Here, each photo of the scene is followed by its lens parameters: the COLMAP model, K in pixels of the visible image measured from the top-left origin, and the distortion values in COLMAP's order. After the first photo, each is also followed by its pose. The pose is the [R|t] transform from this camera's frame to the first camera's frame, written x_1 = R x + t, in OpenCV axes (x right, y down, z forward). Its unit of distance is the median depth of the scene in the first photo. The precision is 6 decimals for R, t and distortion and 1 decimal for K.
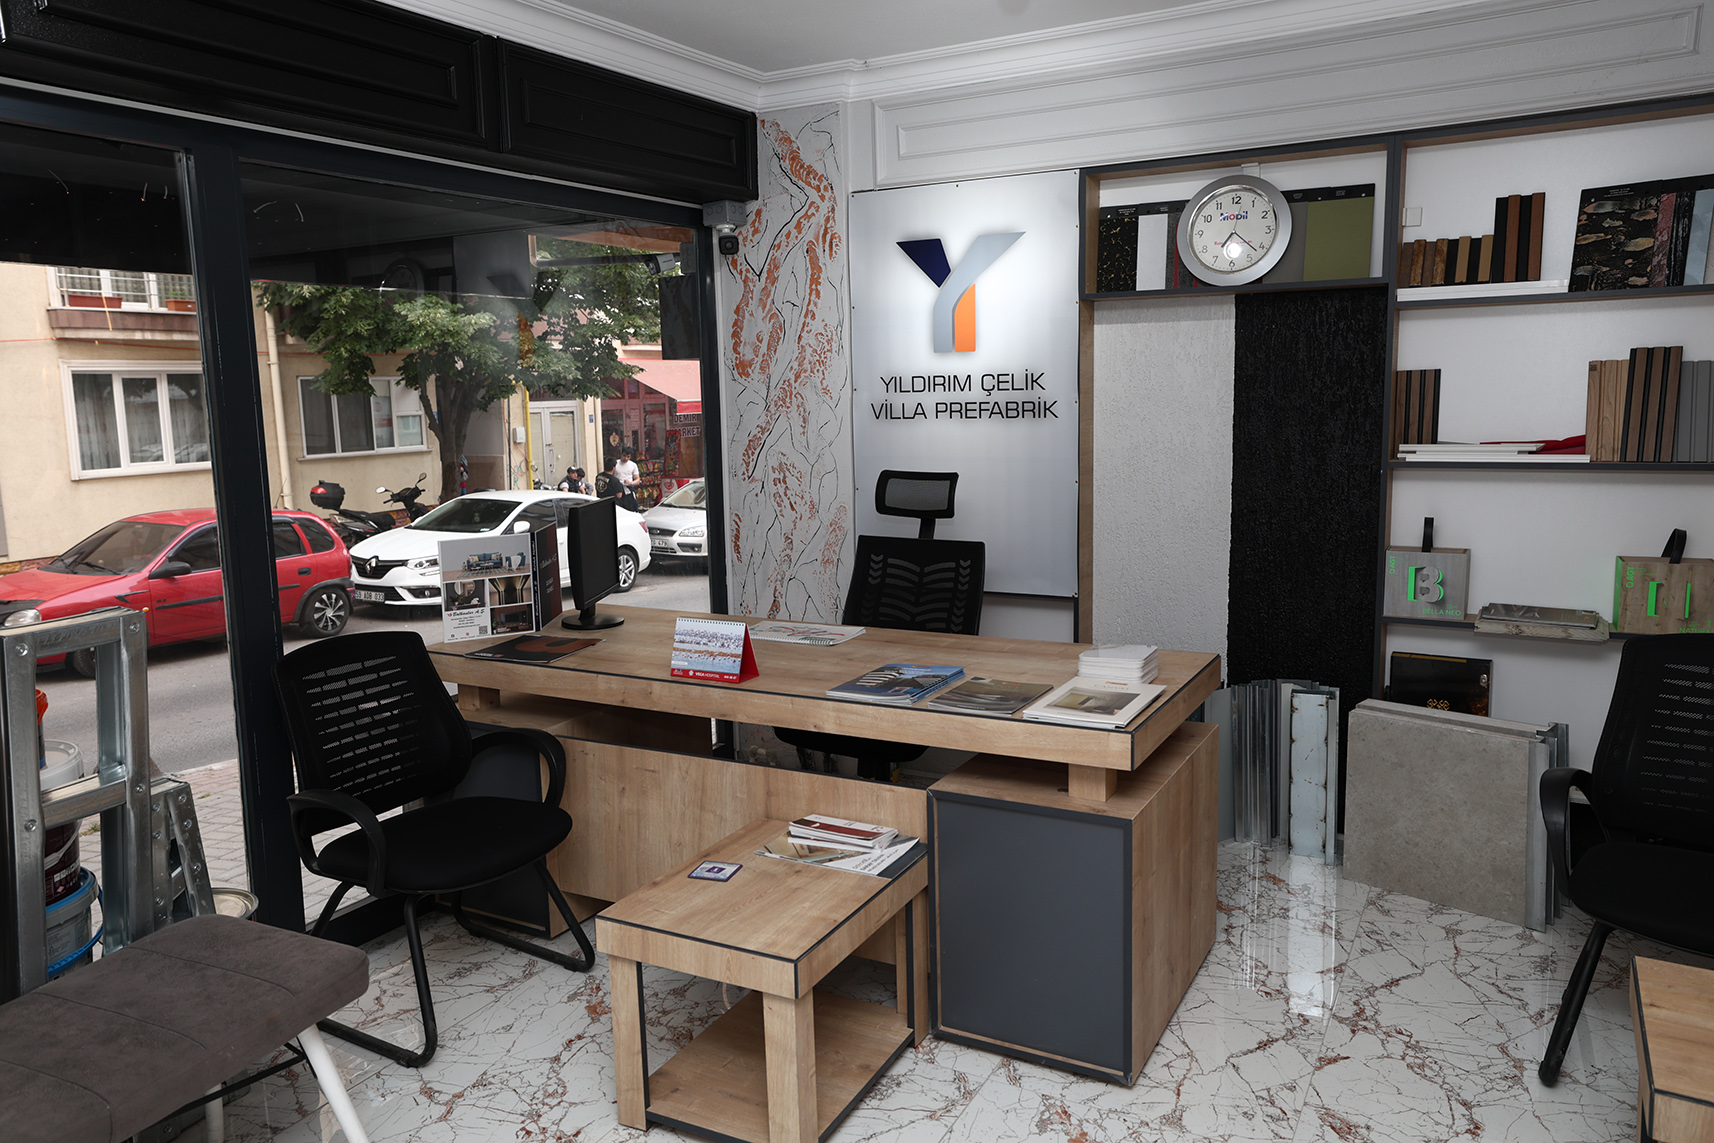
lens RADIAL K [[1265.7, 0, 861.1], [0, 1265.7, 540.3], [0, 0, 1]] dist [0.052192, 0.003252]
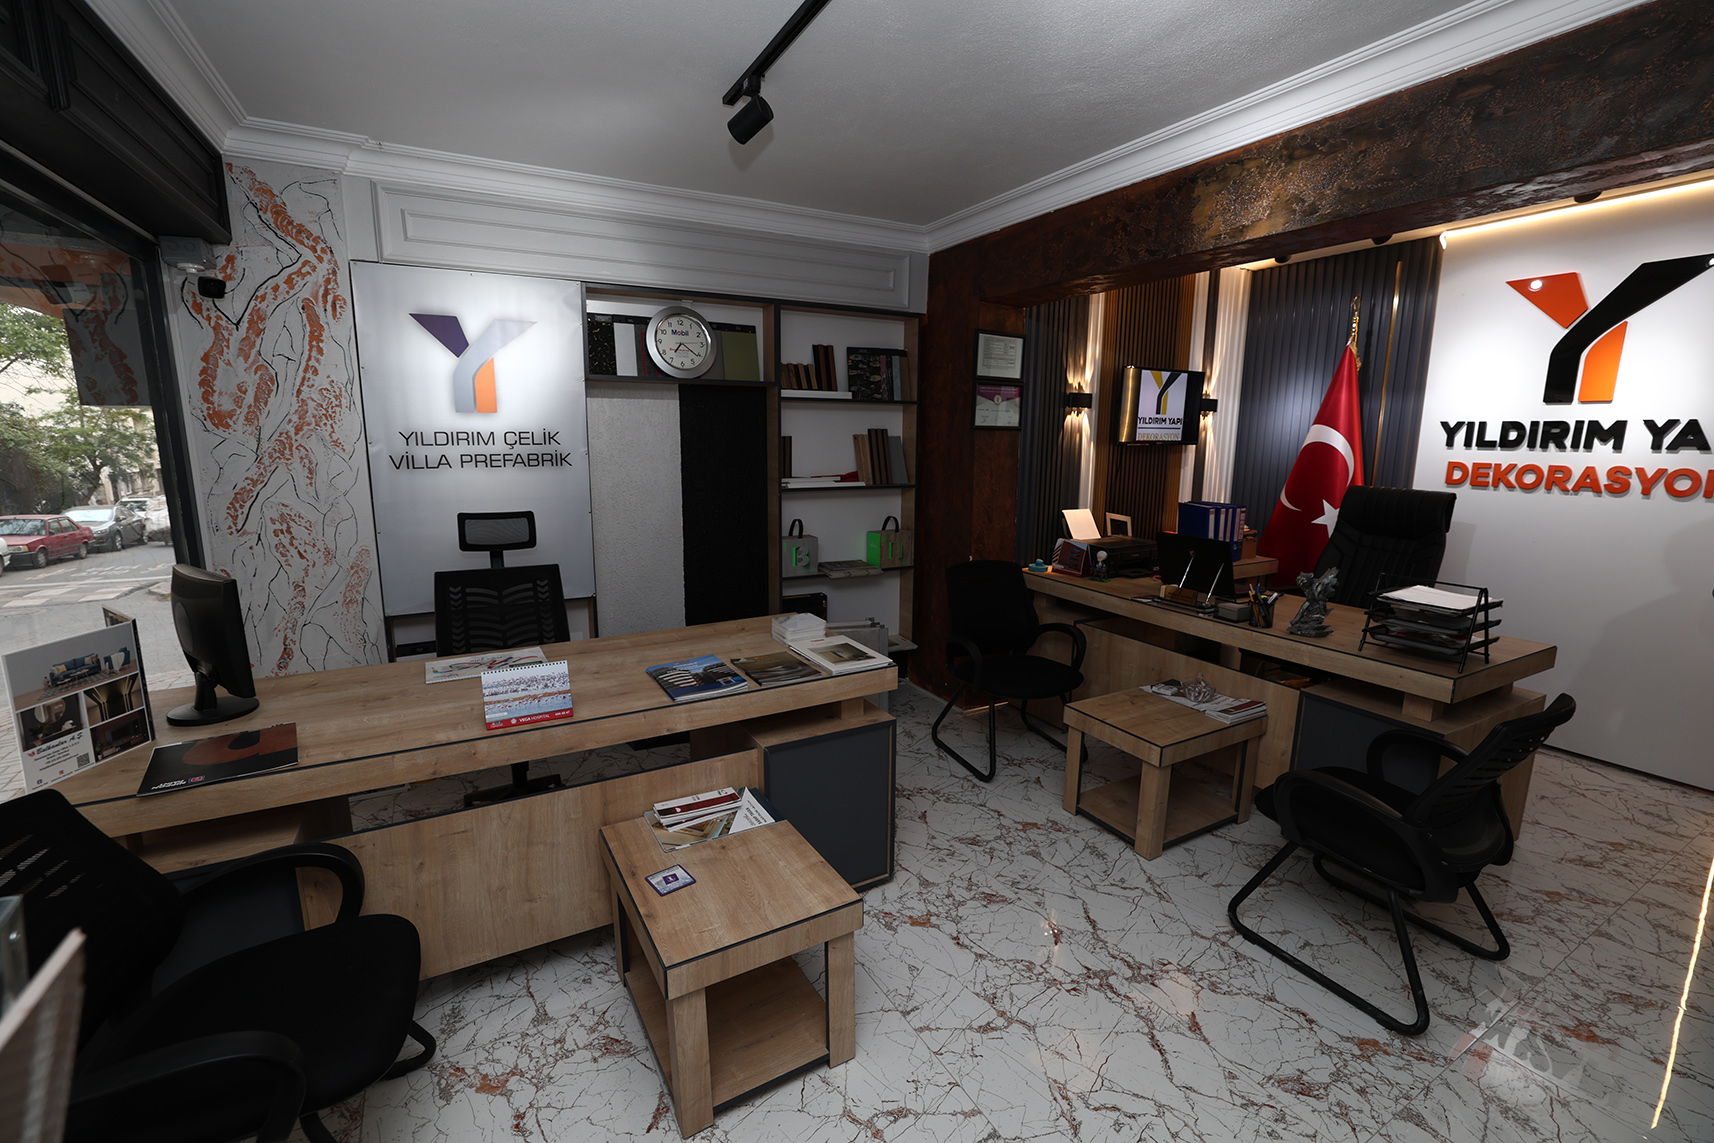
lens RADIAL K [[738.8, 0, 852.6], [0, 738.8, 554.5], [0, 0, 1]] dist [0.000183, 0.001038]
pose [[0.548987, -0.113637, 0.828070, -0.342849], [0.089439, 0.993013, 0.076976, -0.037371], [-0.831032, 0.031803, 0.555315, 0.323650]]
